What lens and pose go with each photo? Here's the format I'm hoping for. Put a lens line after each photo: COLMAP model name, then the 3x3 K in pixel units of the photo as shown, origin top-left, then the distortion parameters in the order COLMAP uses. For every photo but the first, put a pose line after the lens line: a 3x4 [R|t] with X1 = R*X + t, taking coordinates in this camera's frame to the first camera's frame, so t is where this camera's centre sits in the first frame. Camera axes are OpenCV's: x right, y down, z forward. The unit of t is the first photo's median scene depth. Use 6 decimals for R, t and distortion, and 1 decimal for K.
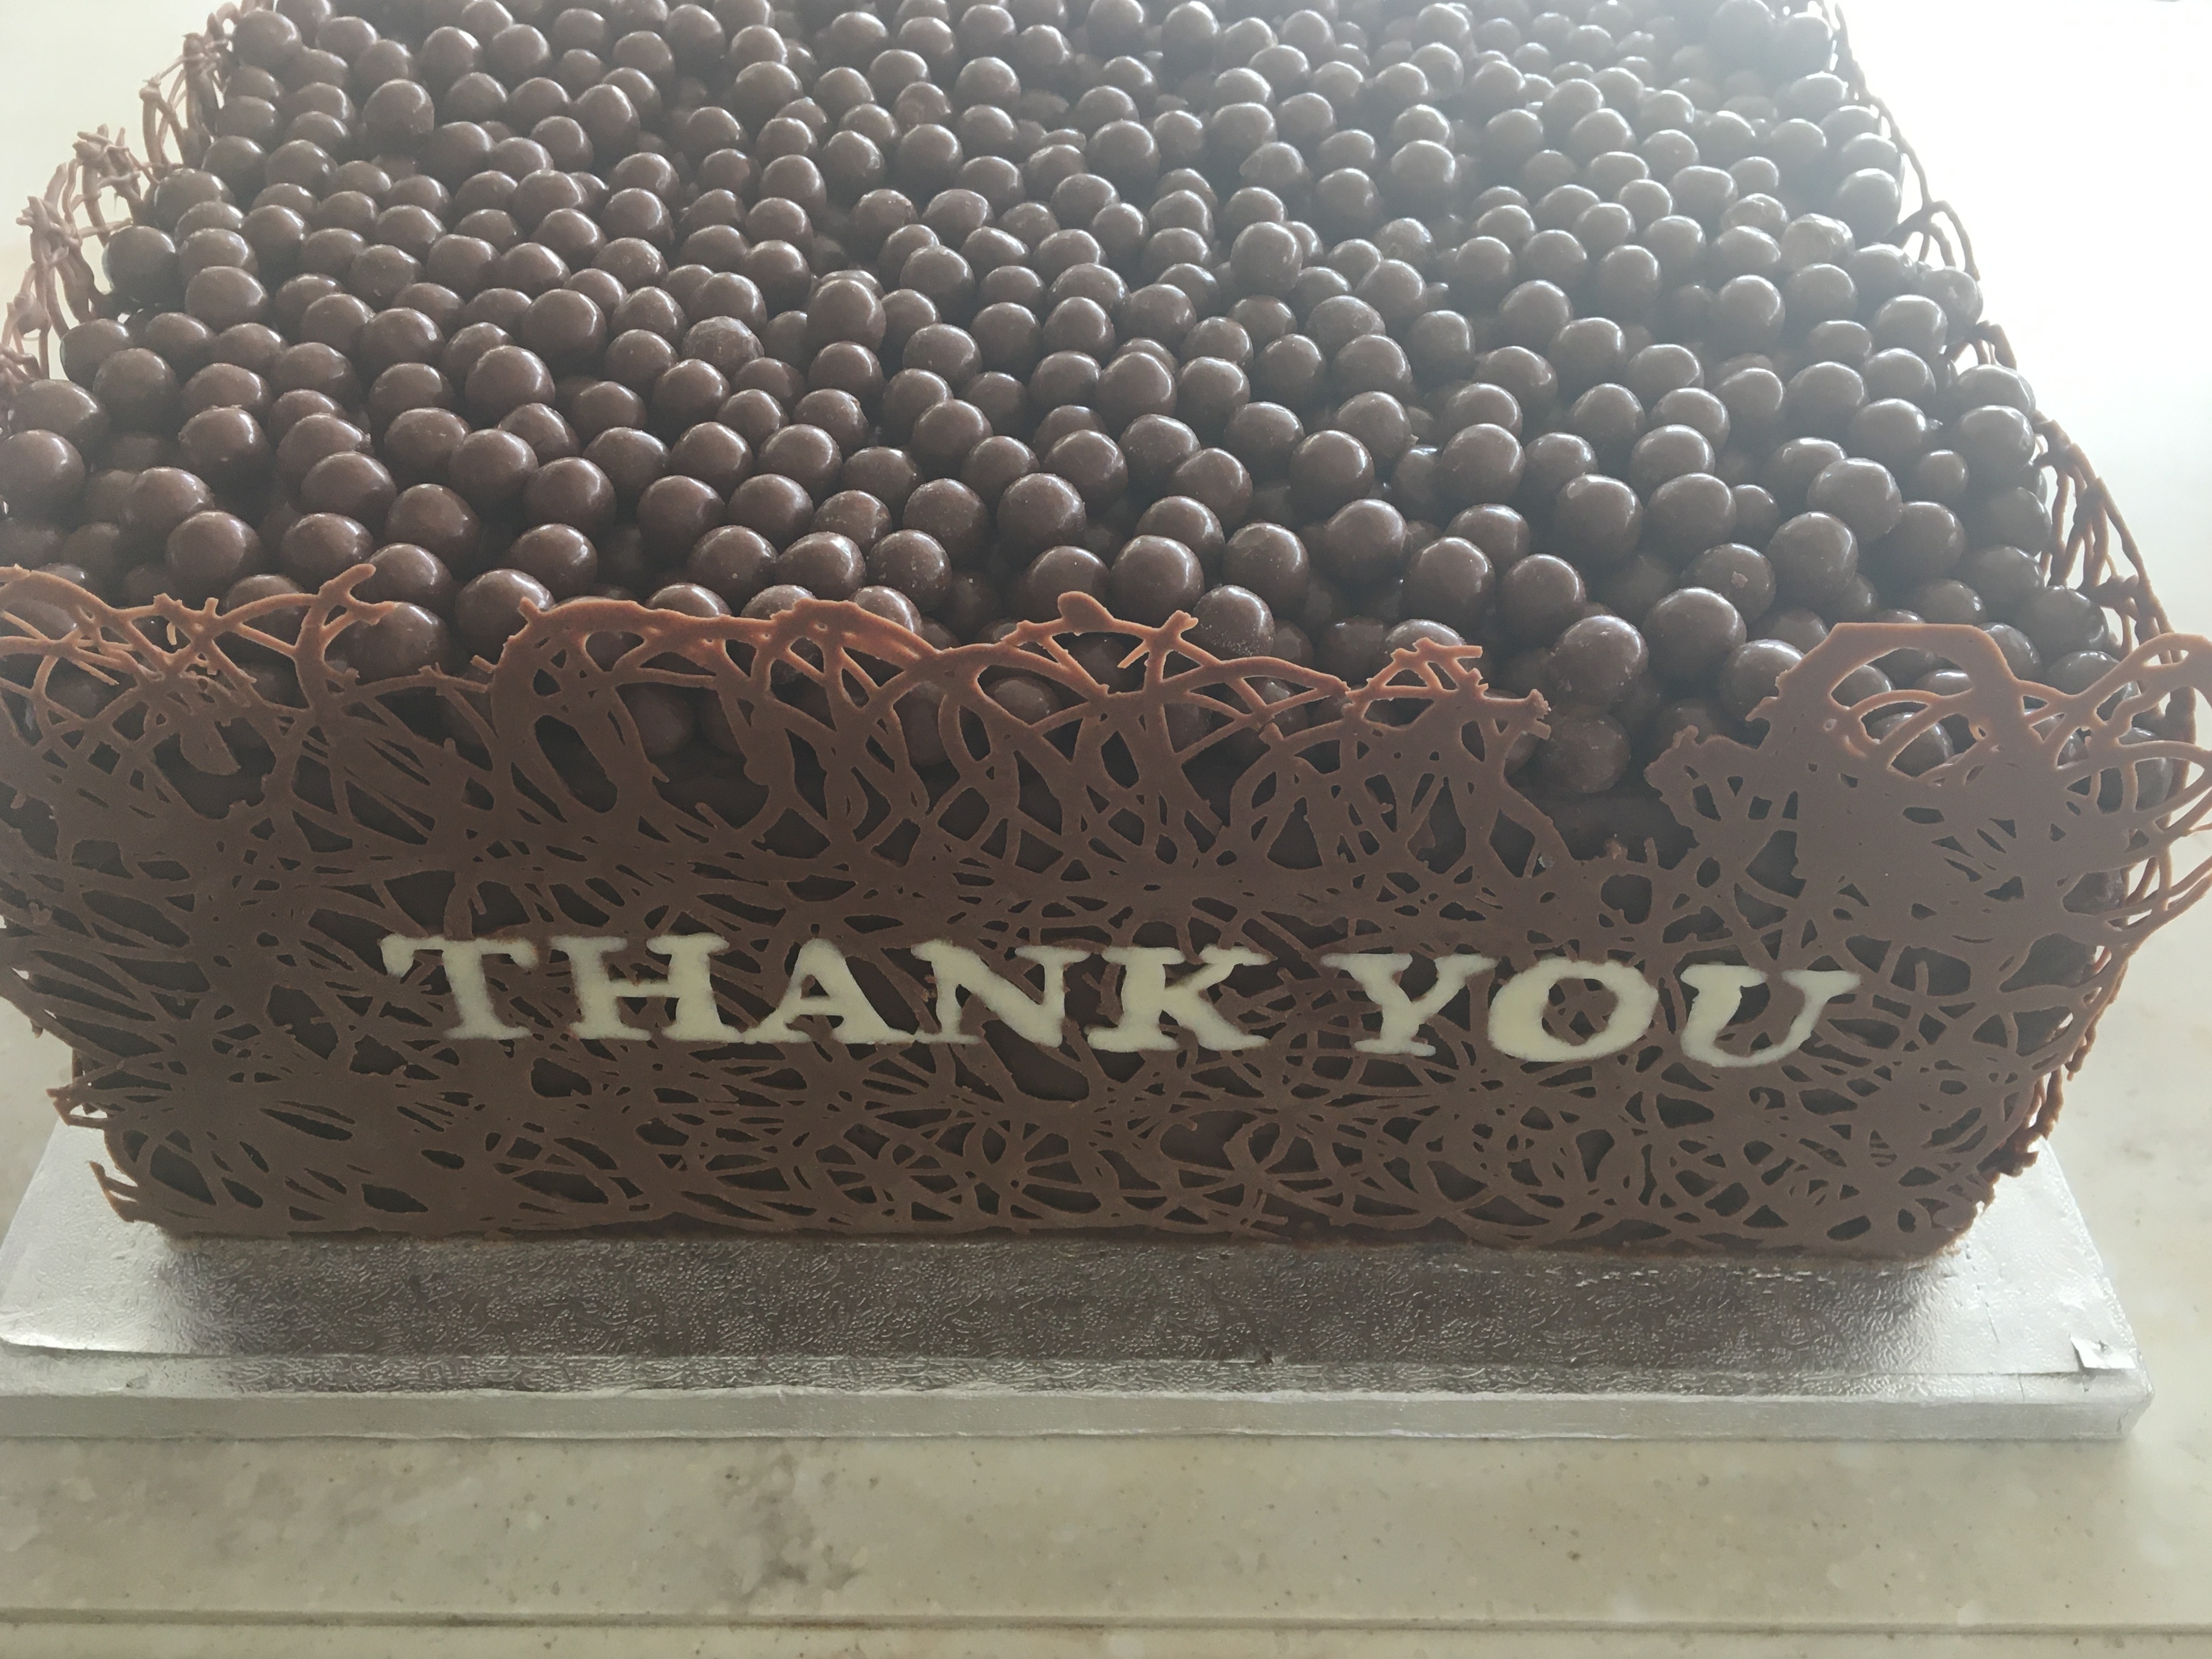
lens RADIAL K [[1915.6, 0, 1106.0], [0, 1915.6, 829.5], [0, 0, 1]] dist [0.066196, -0.117893]
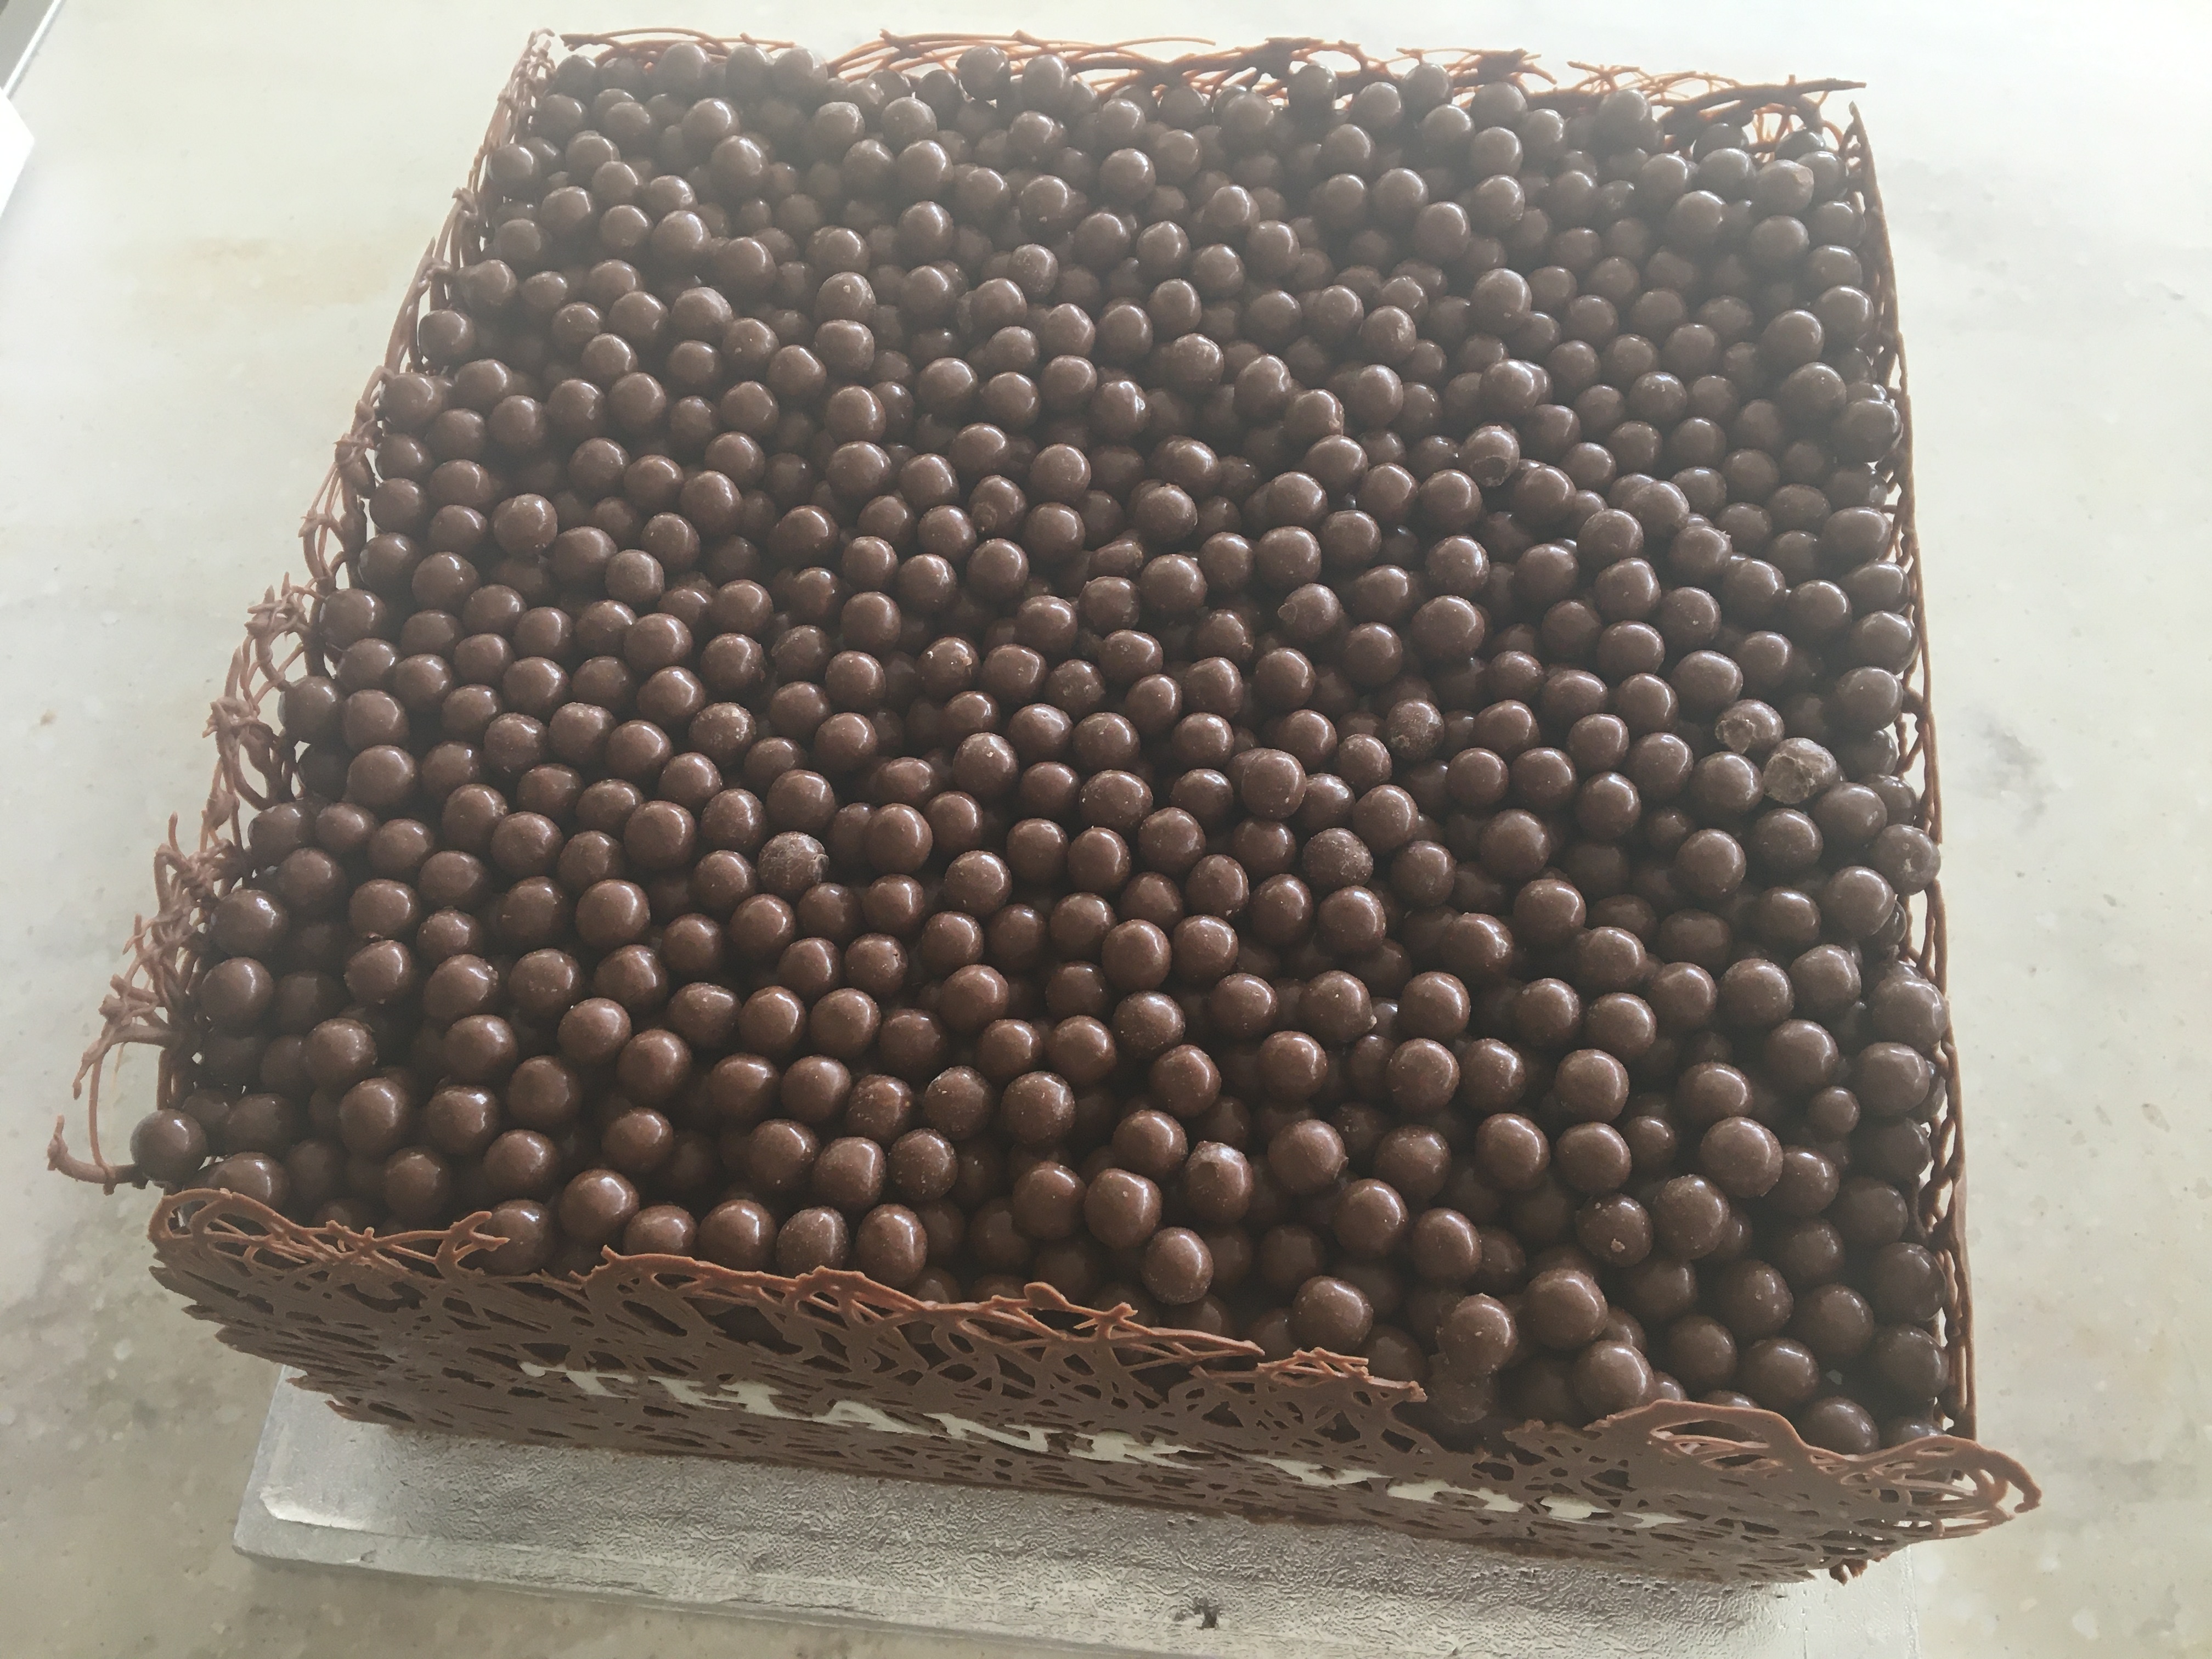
lens RADIAL K [[1830.7, 0, 1106.0], [0, 1830.7, 829.5], [0, 0, 1]] dist [0.088321, -0.175280]
pose [[0.992347, 0.076495, -0.096929, 0.100343], [-0.046290, 0.958213, 0.282287, -0.620470], [0.114472, -0.275639, 0.954421, -0.034527]]
